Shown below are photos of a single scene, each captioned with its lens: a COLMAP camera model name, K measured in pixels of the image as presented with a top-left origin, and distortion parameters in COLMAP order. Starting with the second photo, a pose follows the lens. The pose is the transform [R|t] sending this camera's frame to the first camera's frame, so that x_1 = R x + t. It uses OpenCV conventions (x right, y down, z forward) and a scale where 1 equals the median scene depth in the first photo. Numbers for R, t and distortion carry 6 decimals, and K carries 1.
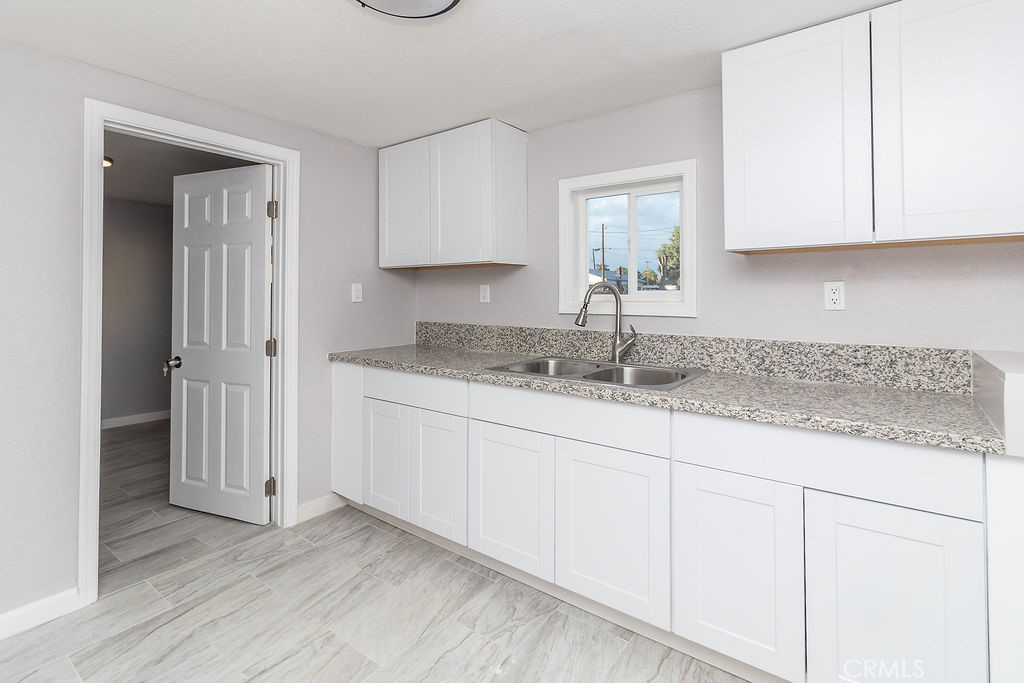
lens RADIAL K [[471.7, 0, 543.8], [0, 471.7, 290.1], [0, 0, 1]] dist [-0.001413, -0.000514]
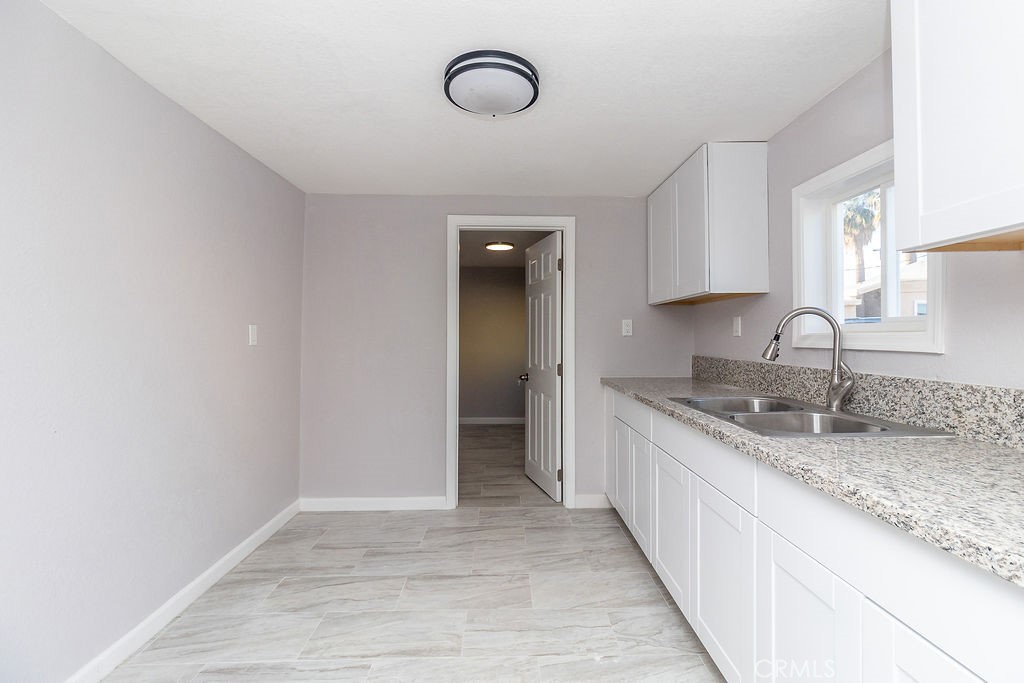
lens RADIAL K [[471.7, 0, 530.9], [0, 471.7, 335.0], [0, 0, 1]] dist [-0.001413, -0.000514]
pose [[0.625897, -0.004561, -0.779893, 0.489612], [0.011528, 0.999928, 0.003404, 0.023103], [0.779821, -0.011122, 0.625904, 0.130423]]
